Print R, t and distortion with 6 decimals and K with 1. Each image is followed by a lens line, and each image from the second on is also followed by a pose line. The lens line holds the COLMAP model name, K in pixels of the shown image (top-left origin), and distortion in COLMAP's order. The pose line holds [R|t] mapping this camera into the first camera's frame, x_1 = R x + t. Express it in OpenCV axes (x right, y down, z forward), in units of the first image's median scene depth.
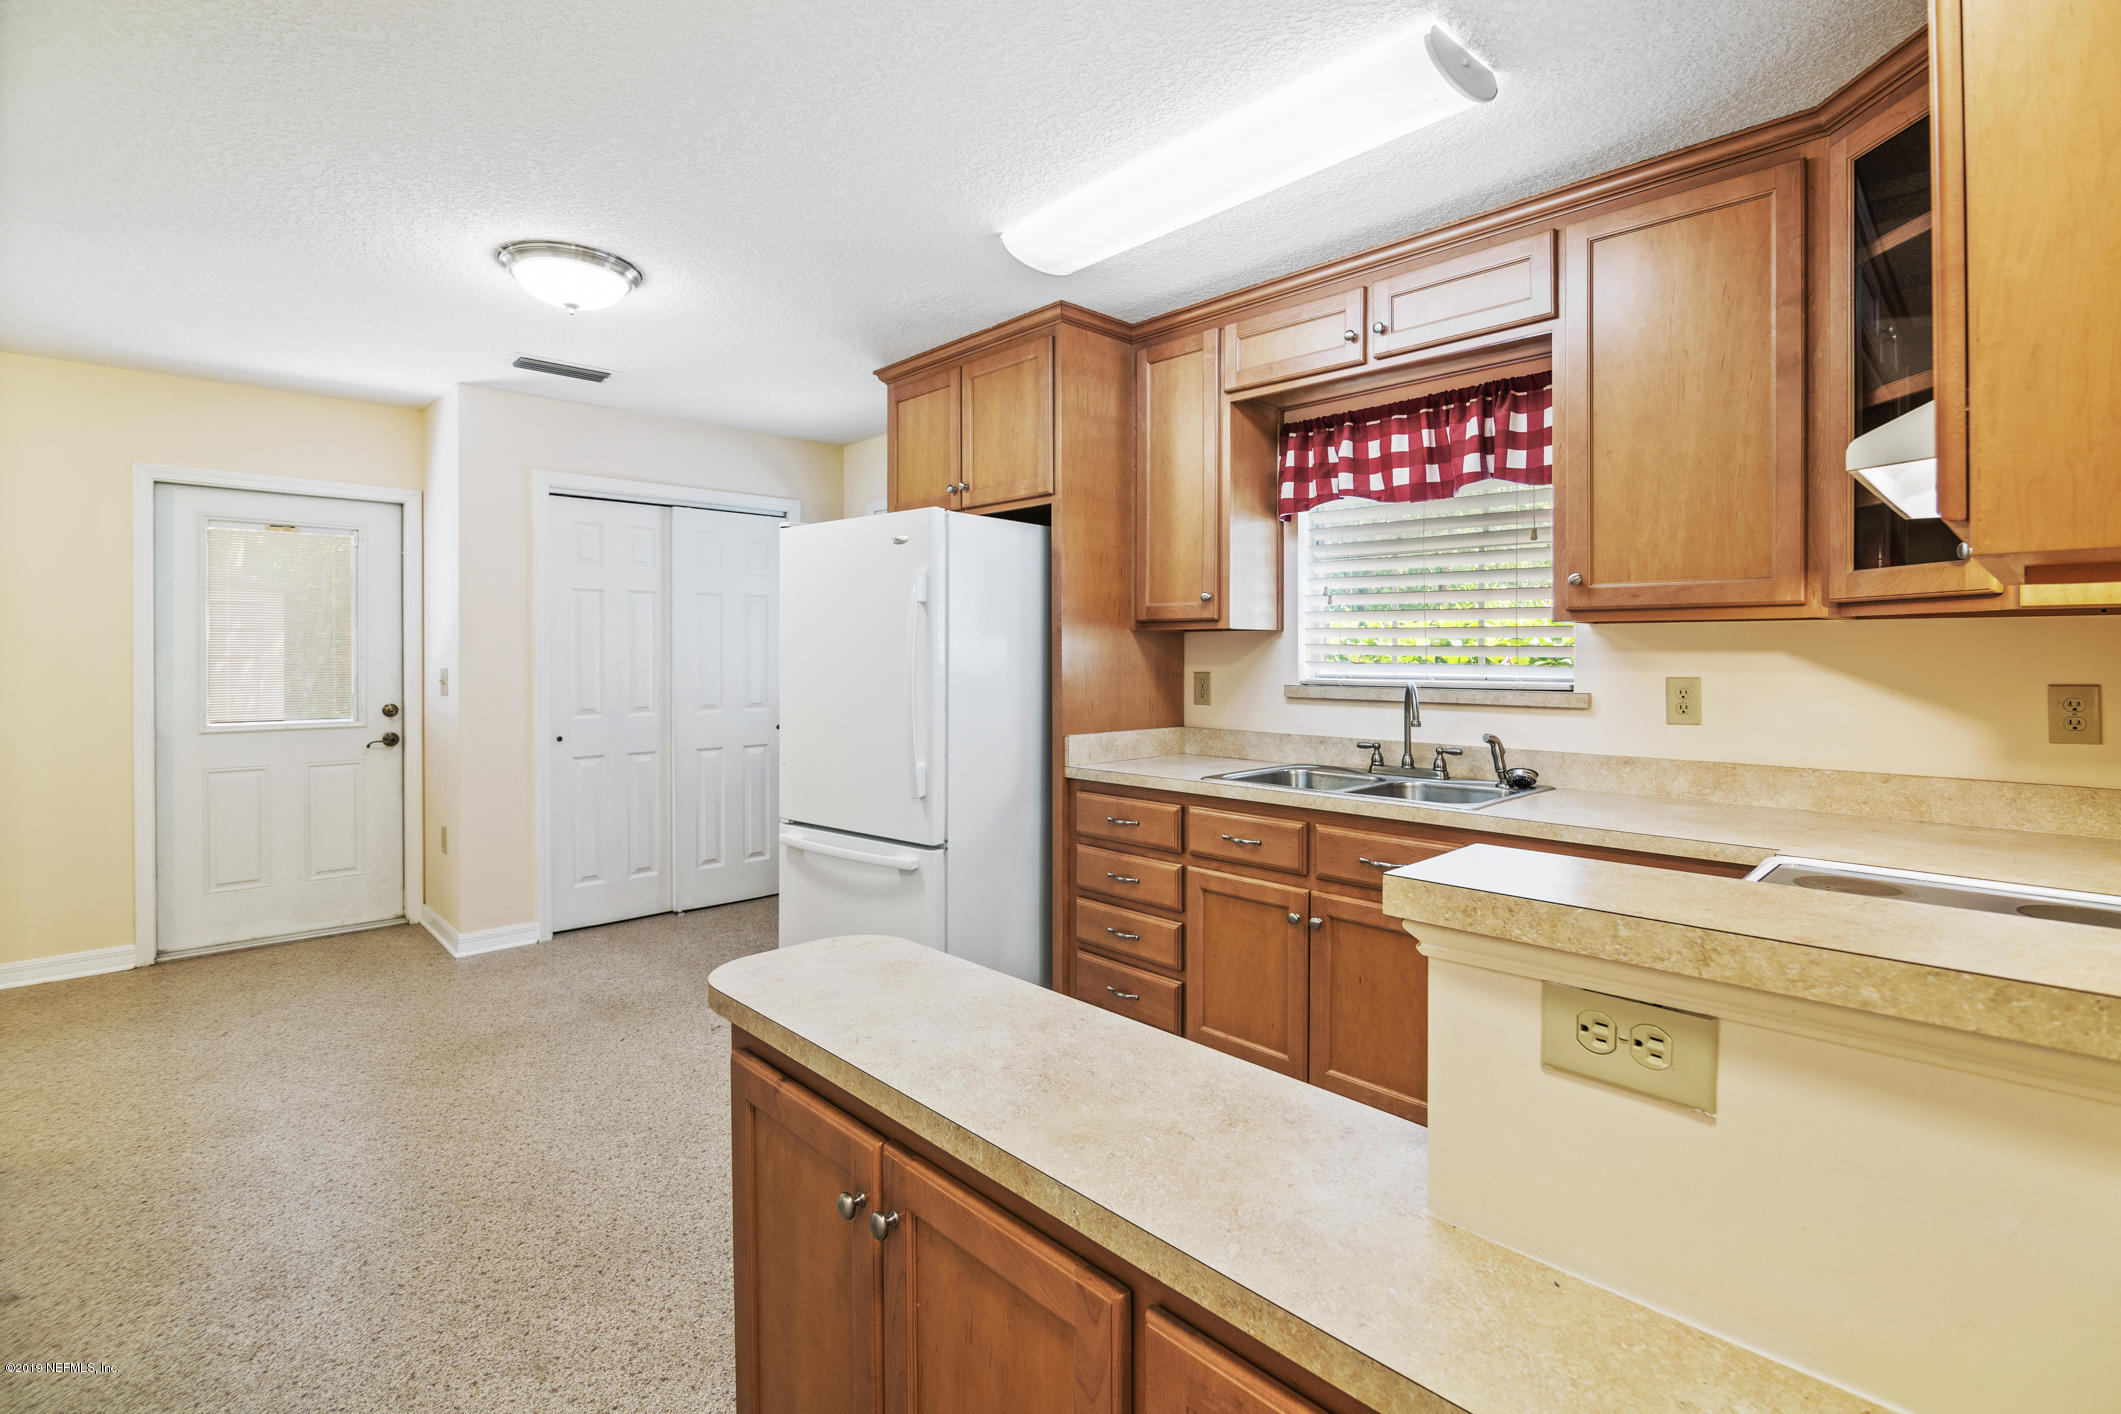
lens RADIAL K [[970.4, 0, 1052.9], [0, 970.4, 659.9], [0, 0, 1]] dist [-0.010062, -0.002335]
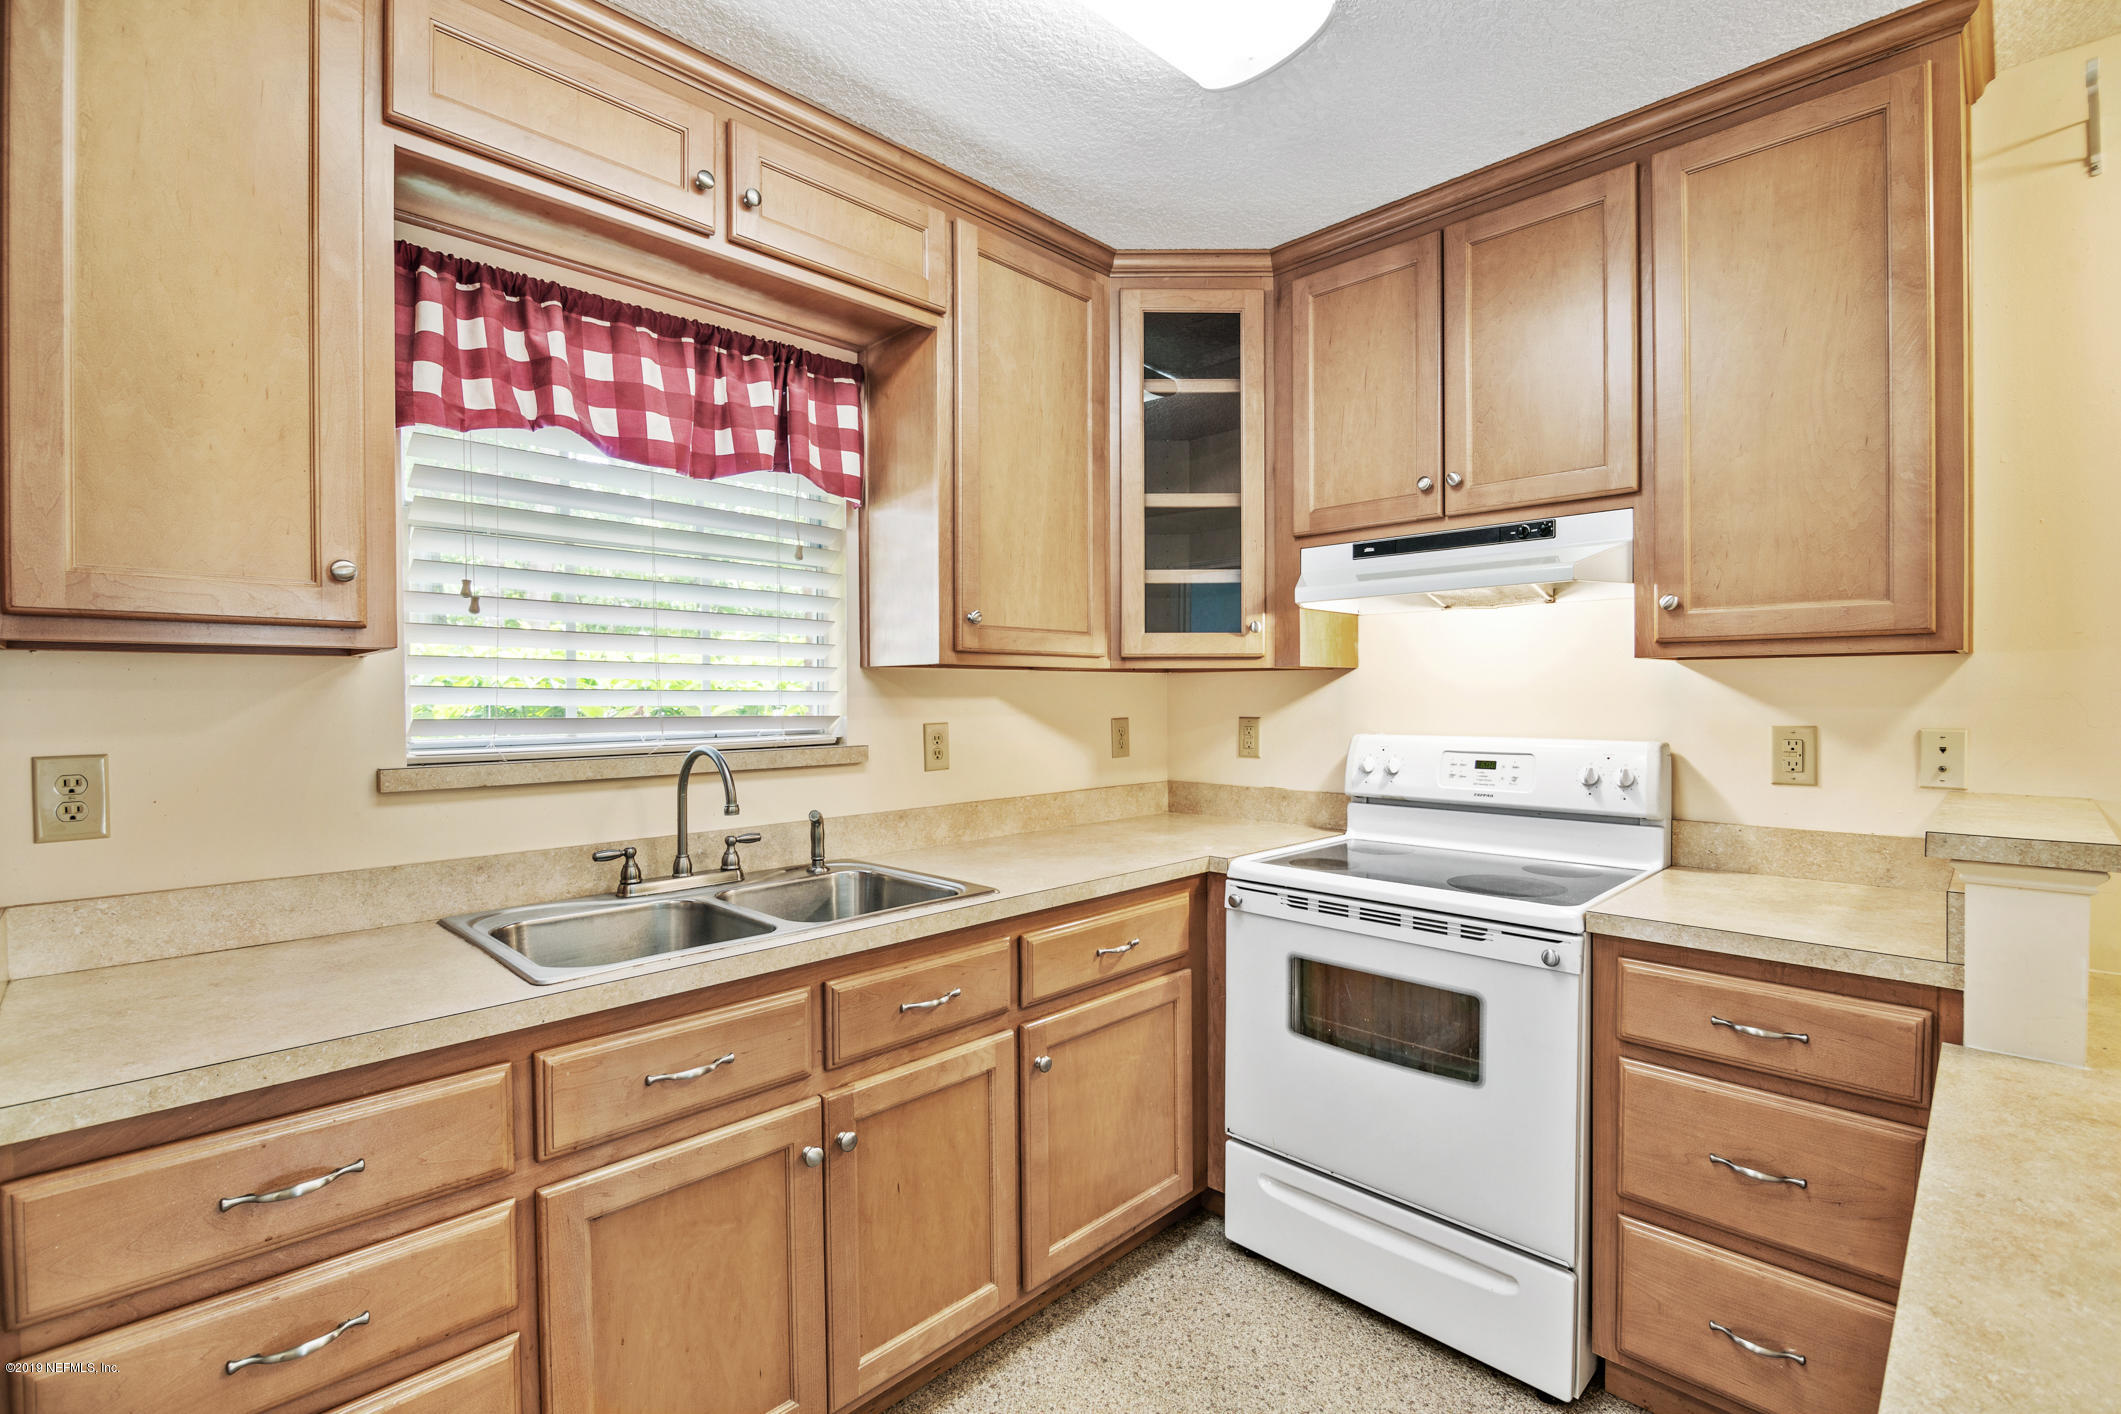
lens RADIAL K [[970.4, 0, 1069.7], [0, 970.4, 697.0], [0, 0, 1]] dist [-0.010062, -0.002335]
pose [[-0.035105, -0.001649, 0.999382, -0.341956], [0.013141, 0.999911, 0.002111, -0.008505], [-0.999297, 0.013207, -0.035081, 0.874131]]
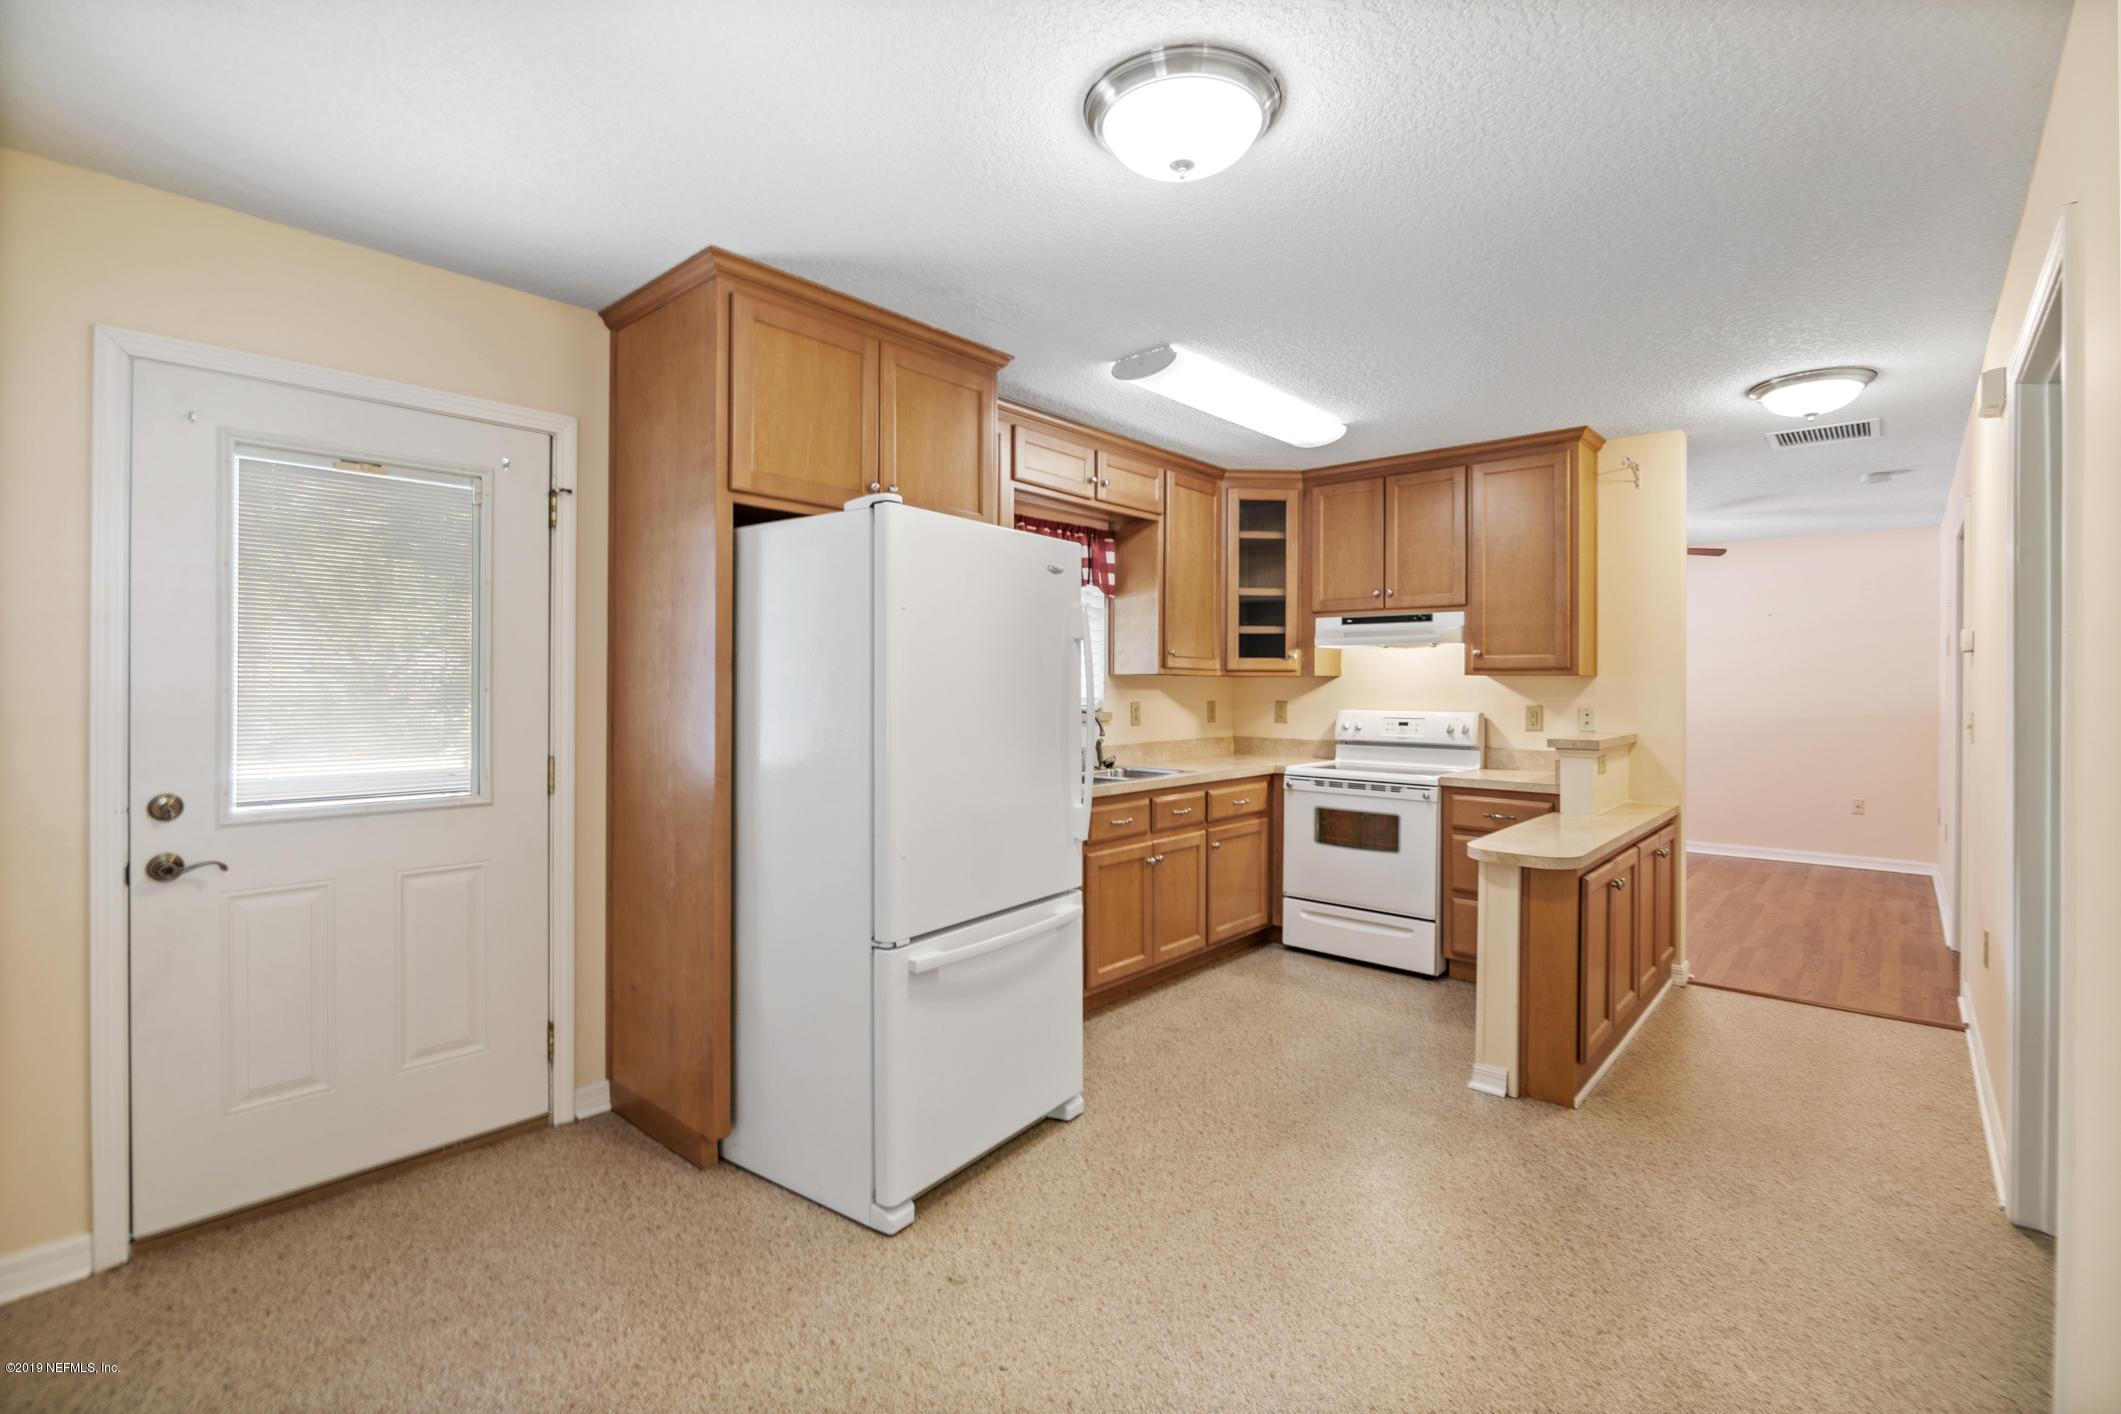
lens RADIAL K [[970.4, 0, 1067.0], [0, 970.4, 686.9], [0, 0, 1]] dist [-0.010062, -0.002335]
pose [[-0.093400, 0.001576, 0.995627, -1.301653], [0.005347, 0.999985, -0.001081, -0.011807], [-0.995614, 0.005223, -0.093407, 1.296791]]
